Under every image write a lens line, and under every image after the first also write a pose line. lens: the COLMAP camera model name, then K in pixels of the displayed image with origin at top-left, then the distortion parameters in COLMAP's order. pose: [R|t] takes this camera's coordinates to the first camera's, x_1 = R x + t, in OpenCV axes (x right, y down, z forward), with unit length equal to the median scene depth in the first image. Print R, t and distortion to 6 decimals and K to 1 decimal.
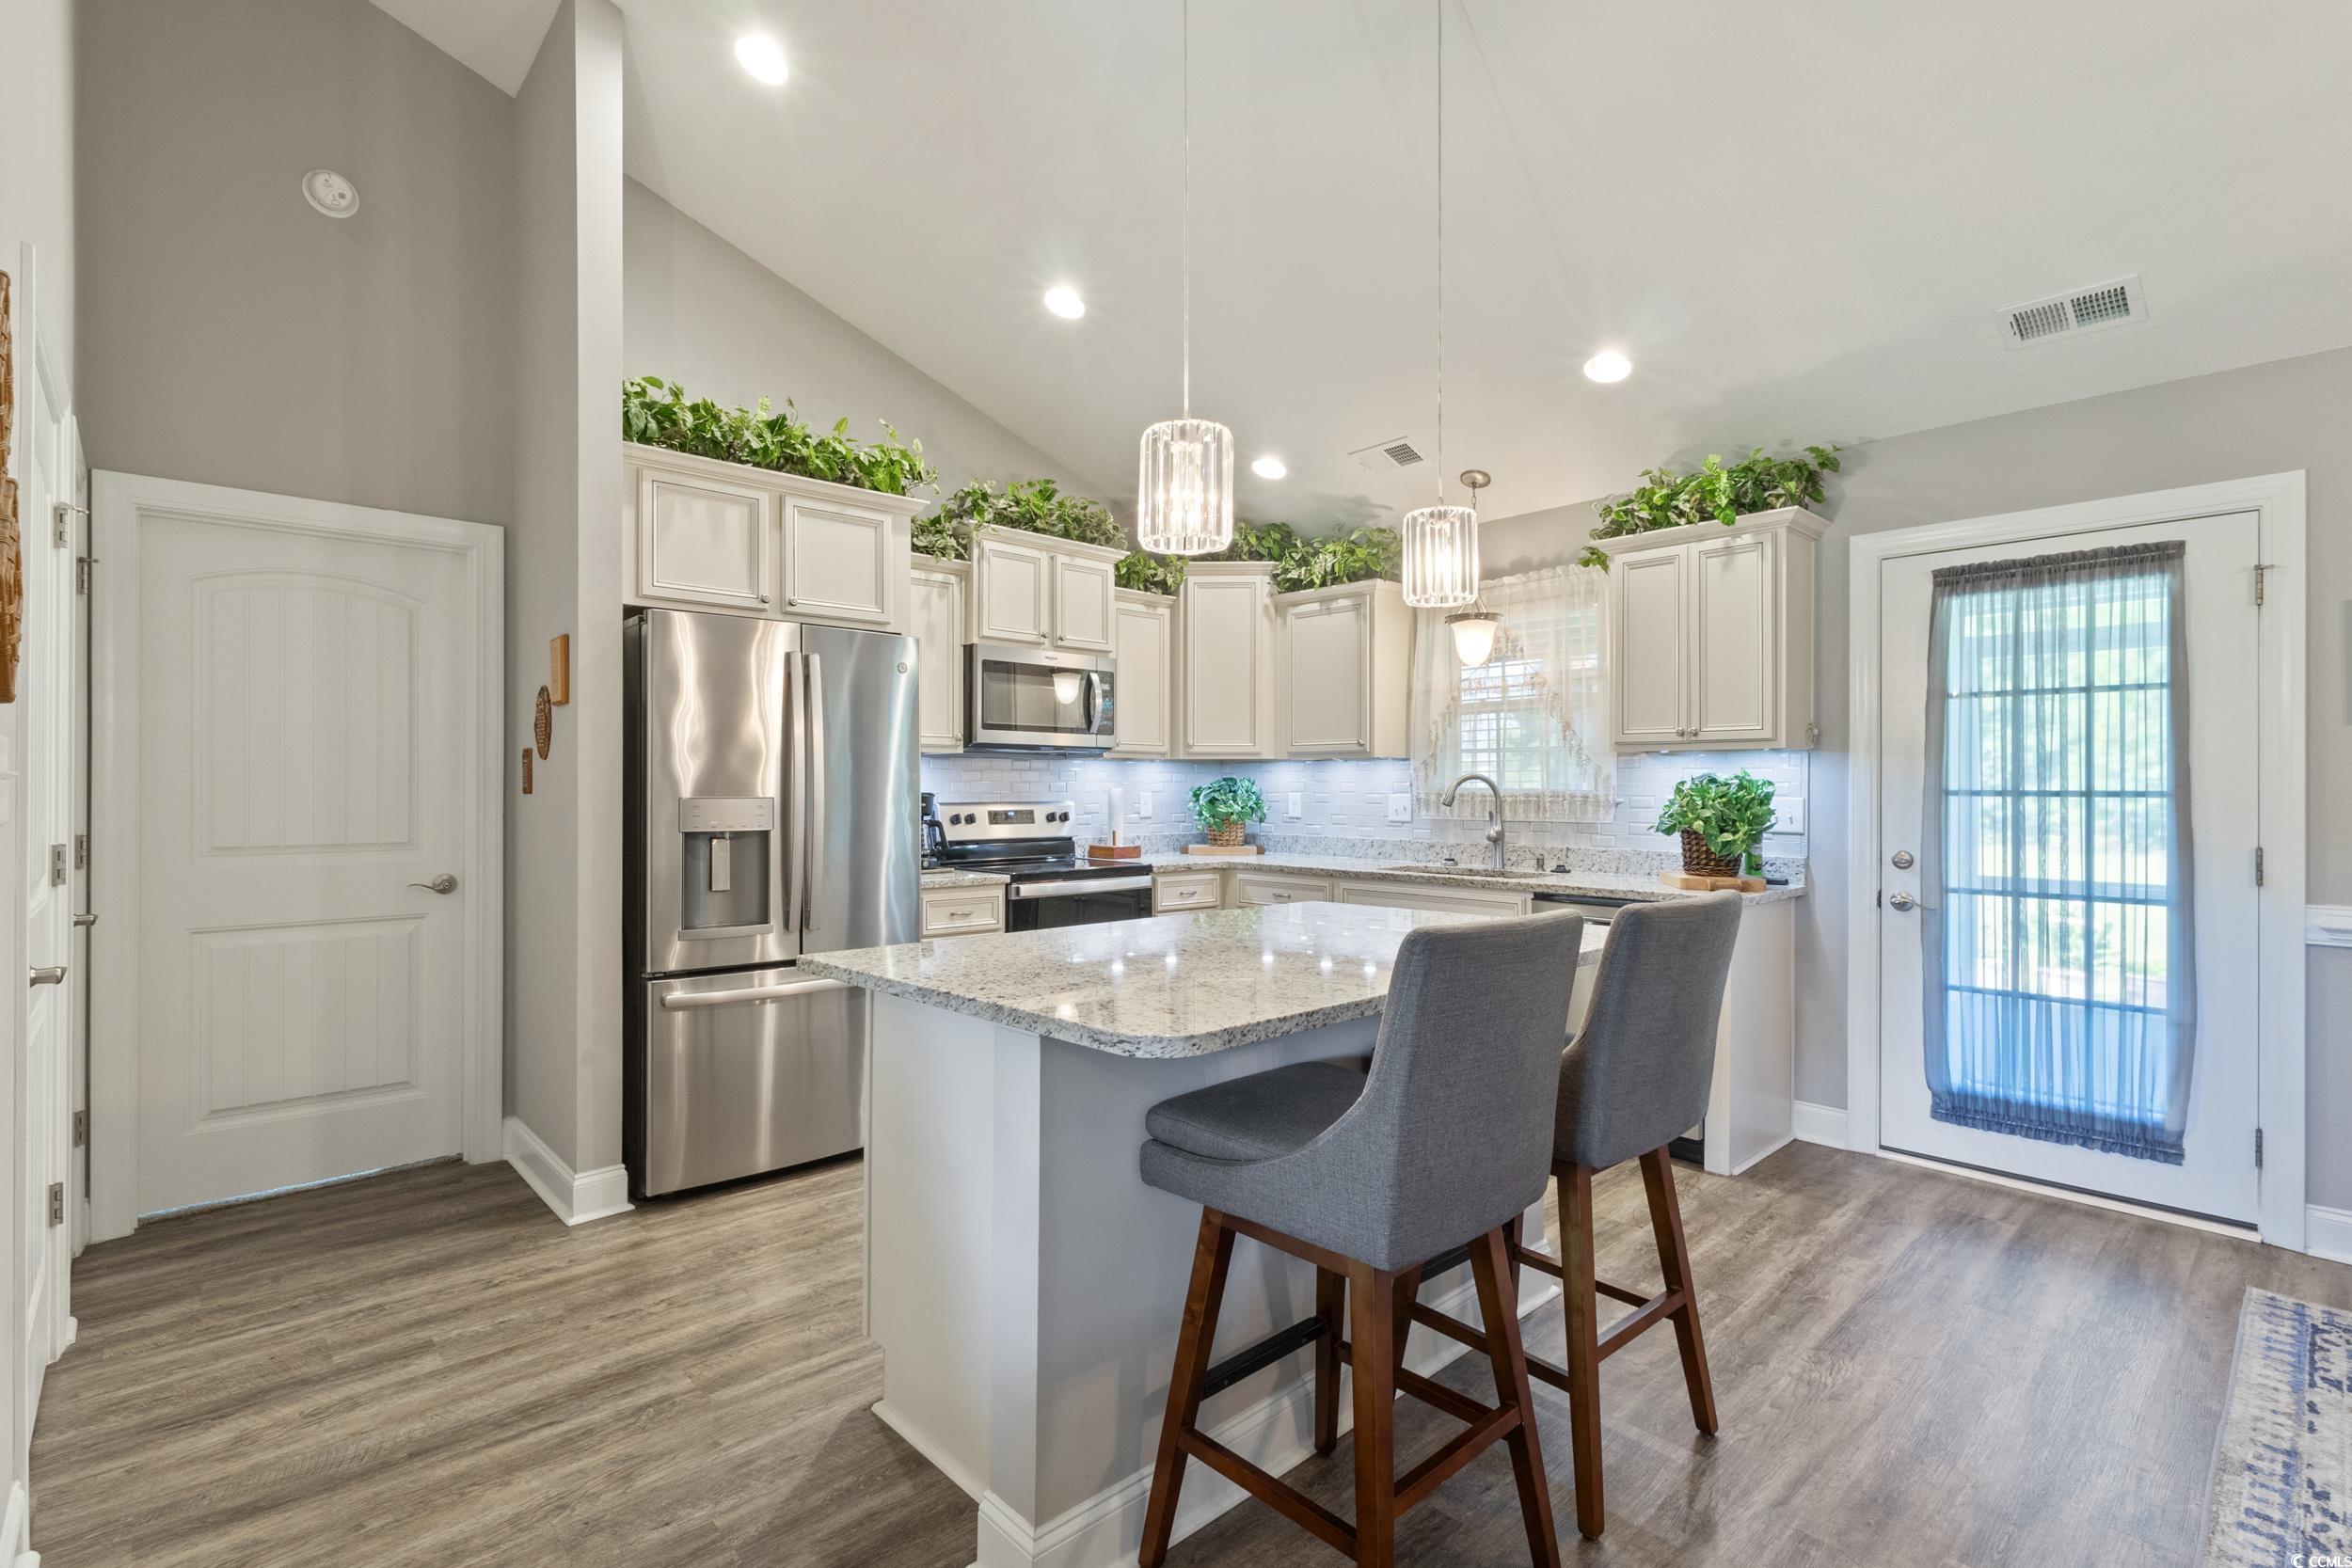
lens RADIAL K [[1103.8, 0, 1155.0], [0, 1103.8, 784.9], [0, 0, 1]] dist [0.006999, -0.001408]
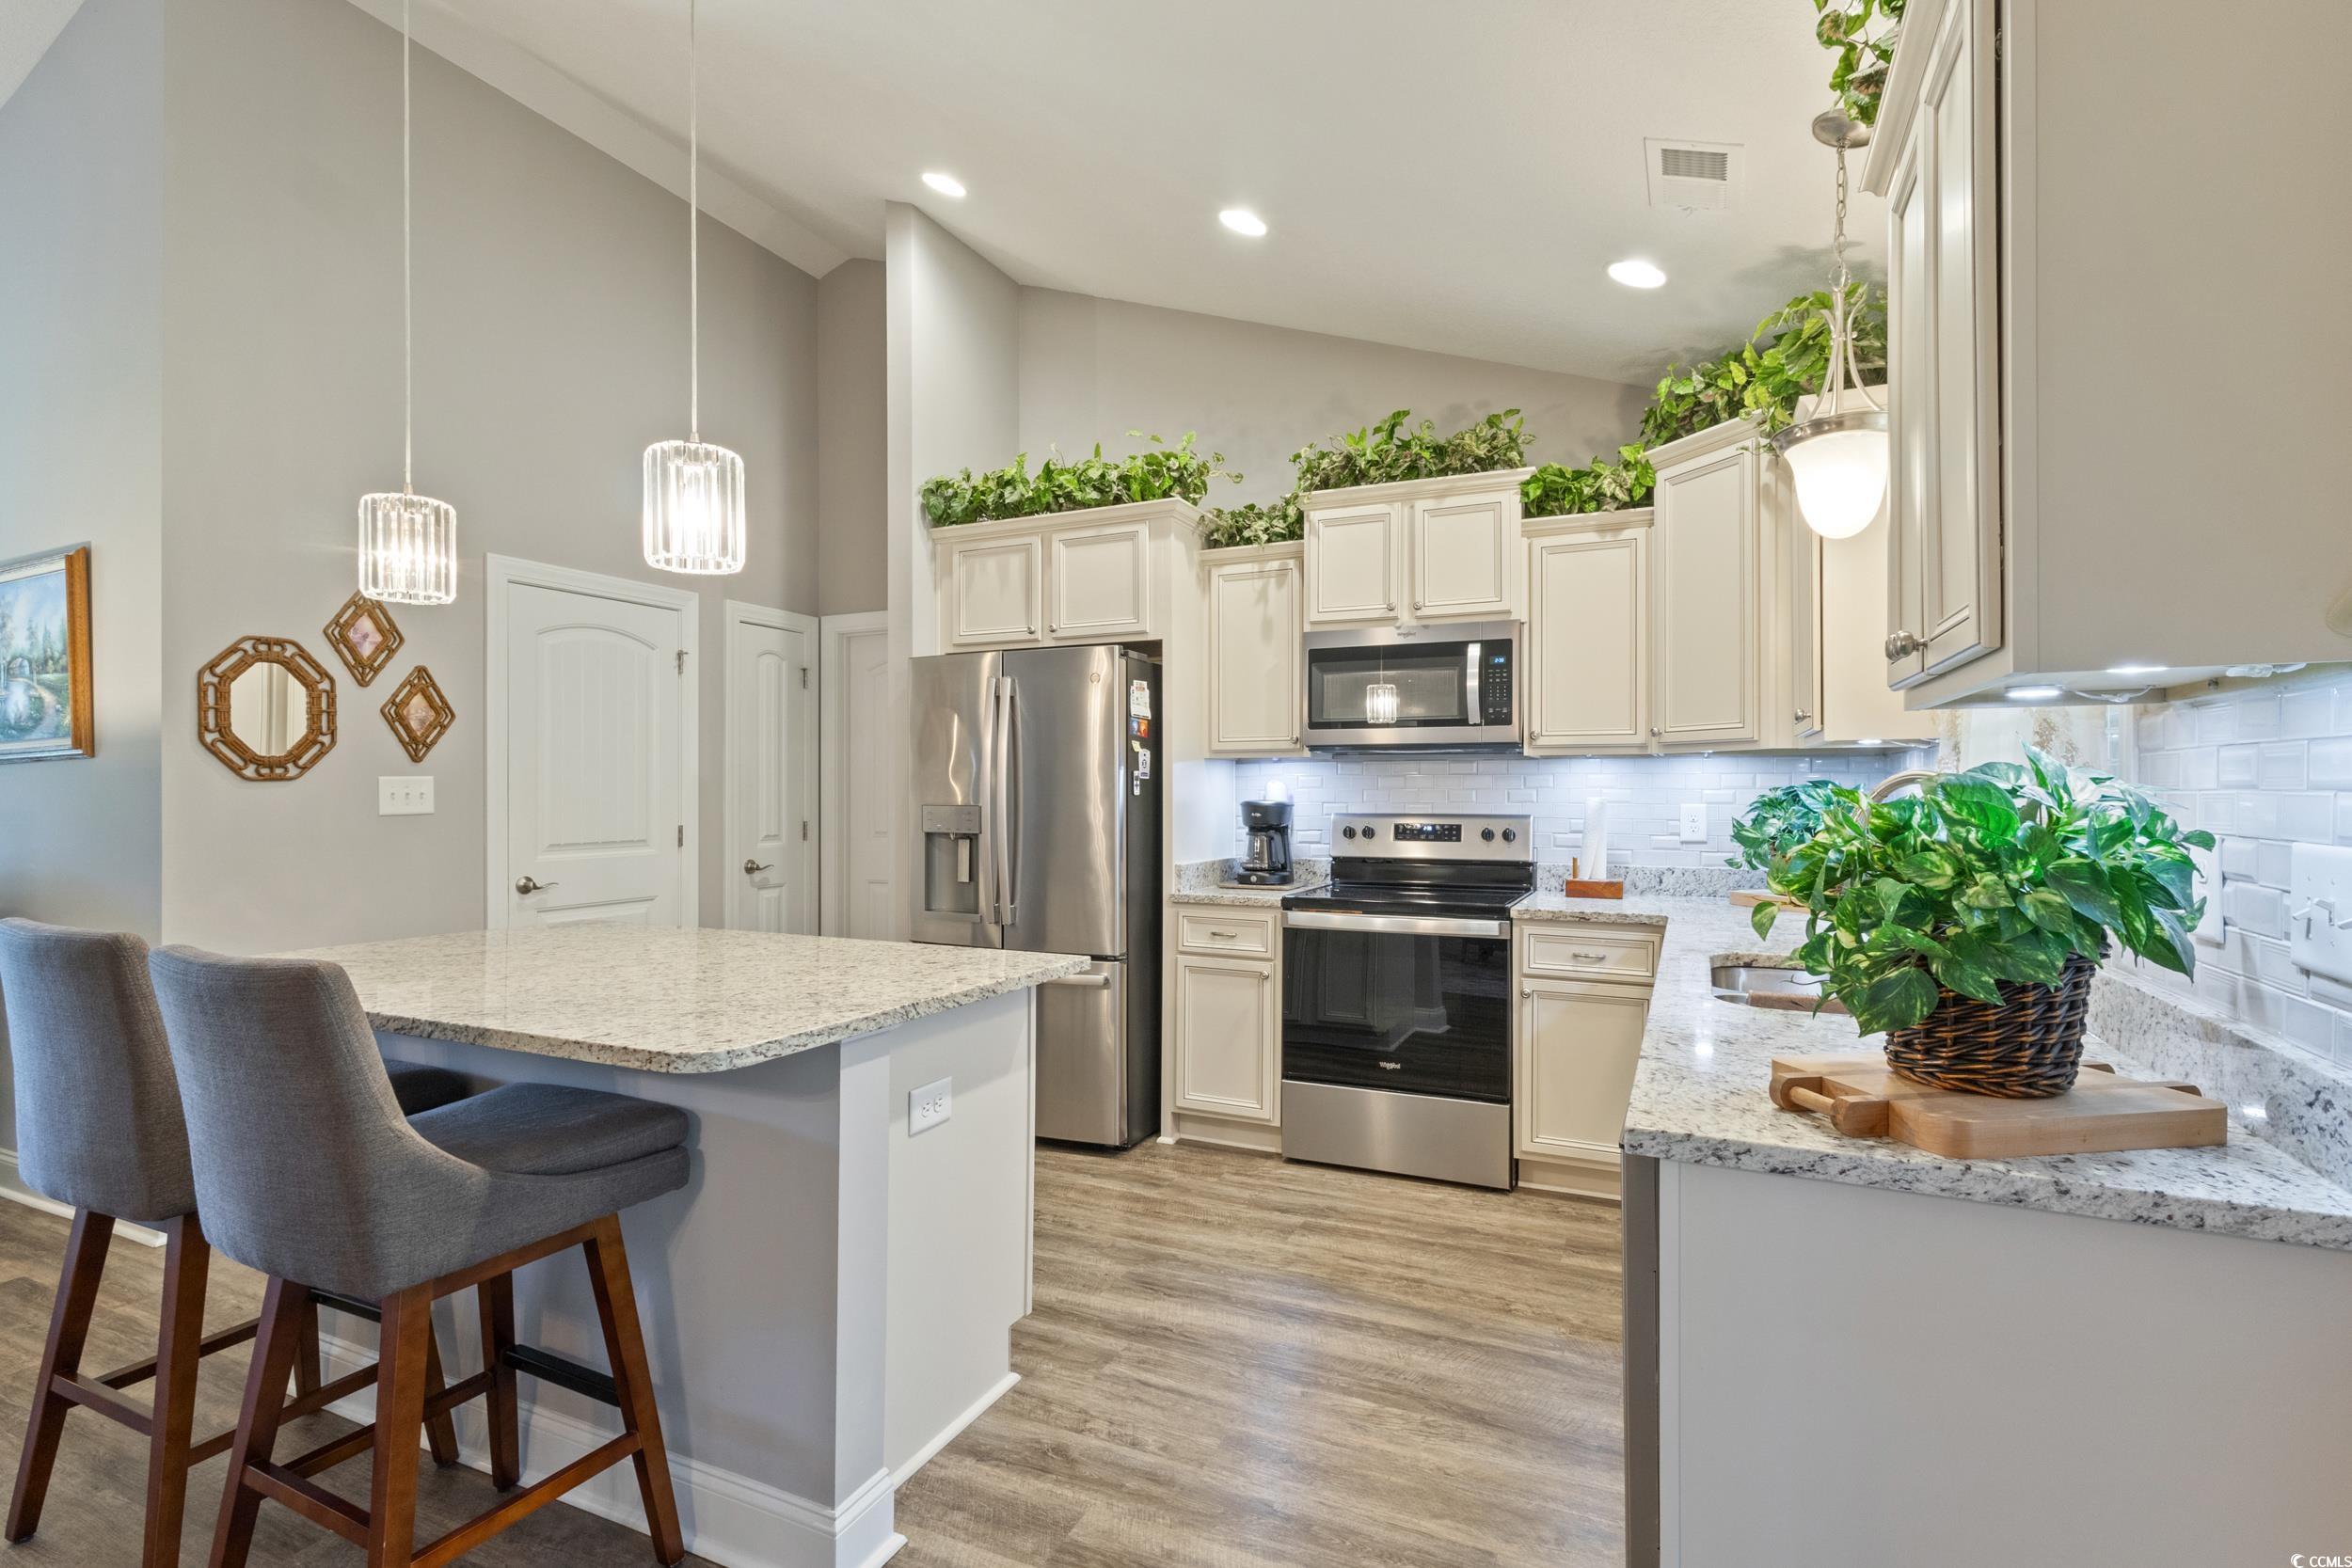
lens RADIAL K [[1103.8, 0, 1151.5], [0, 1103.8, 789.1], [0, 0, 1]] dist [0.006999, -0.001408]
pose [[0.375562, -0.001001, -0.926797, 0.733642], [0.003124, 0.999995, 0.000185, -0.004588], [0.926792, -0.002965, 0.375563, 0.674650]]
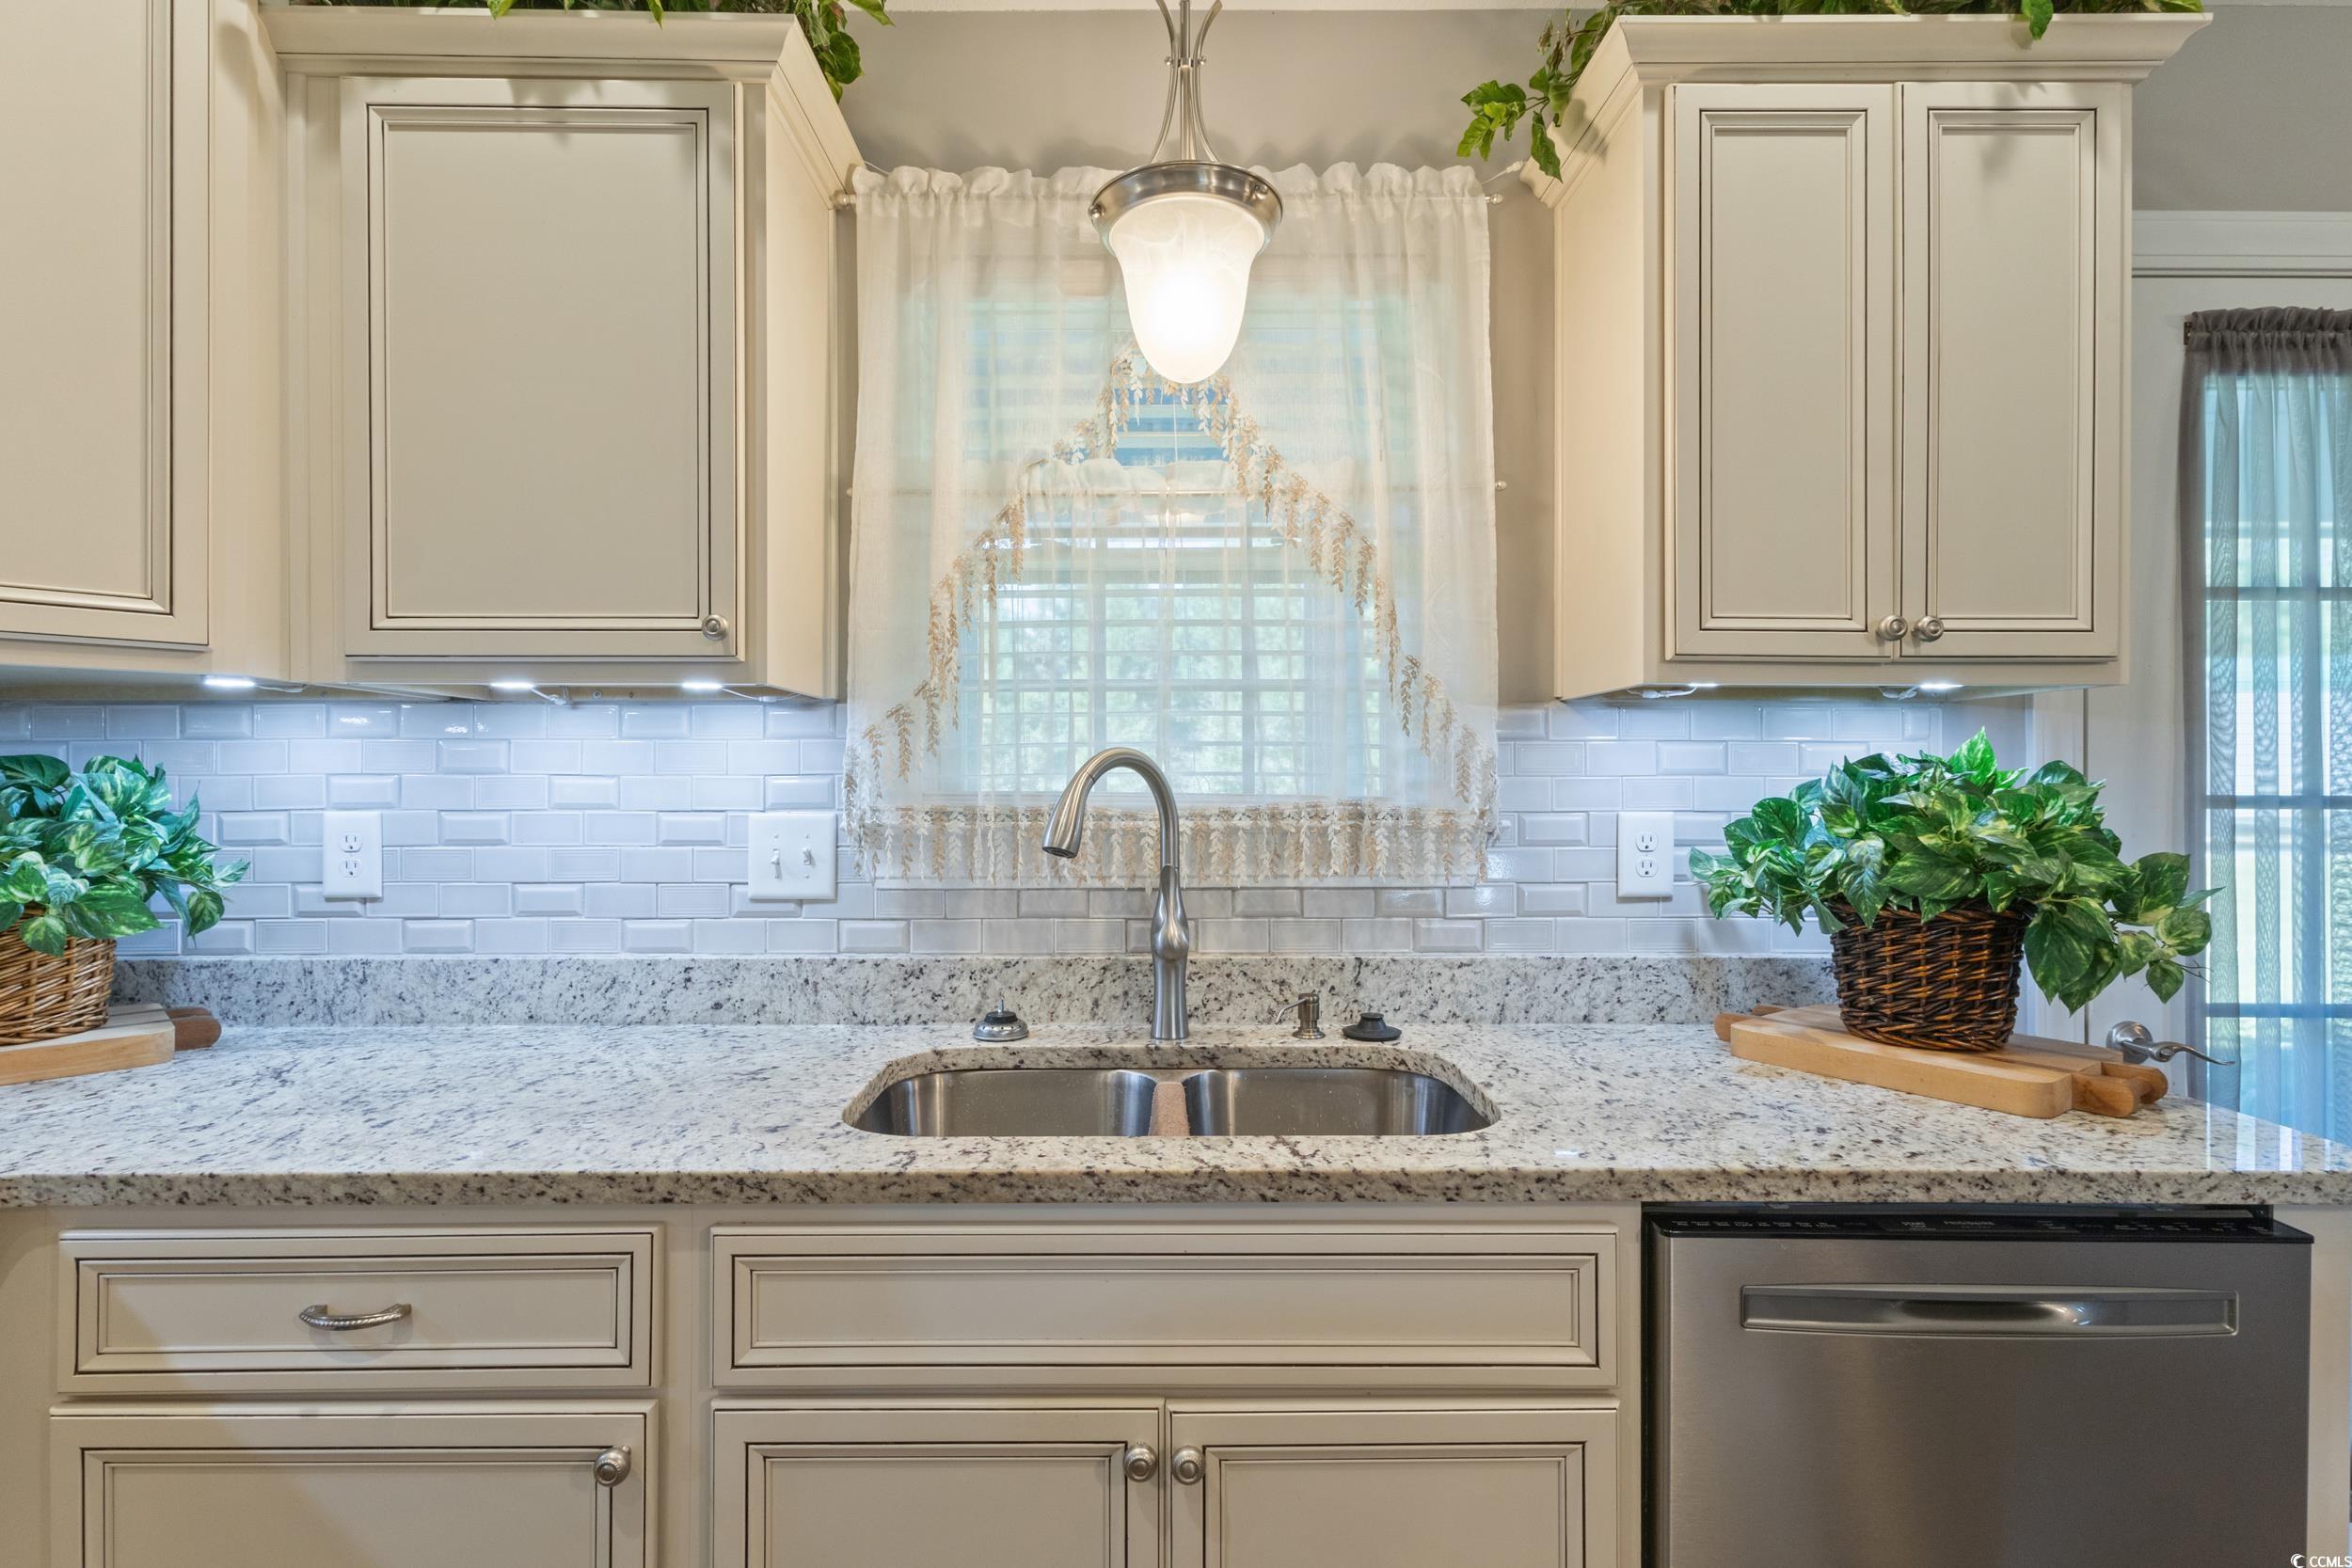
lens RADIAL K [[1103.8, 0, 1173.9], [0, 1103.8, 781.5], [0, 0, 1]] dist [0.006999, -0.001408]
pose [[0.664494, -0.001846, 0.747292, 0.079388], [-0.000790, 0.999995, 0.003173, -0.002241], [-0.747293, -0.002699, 0.664489, 0.970091]]
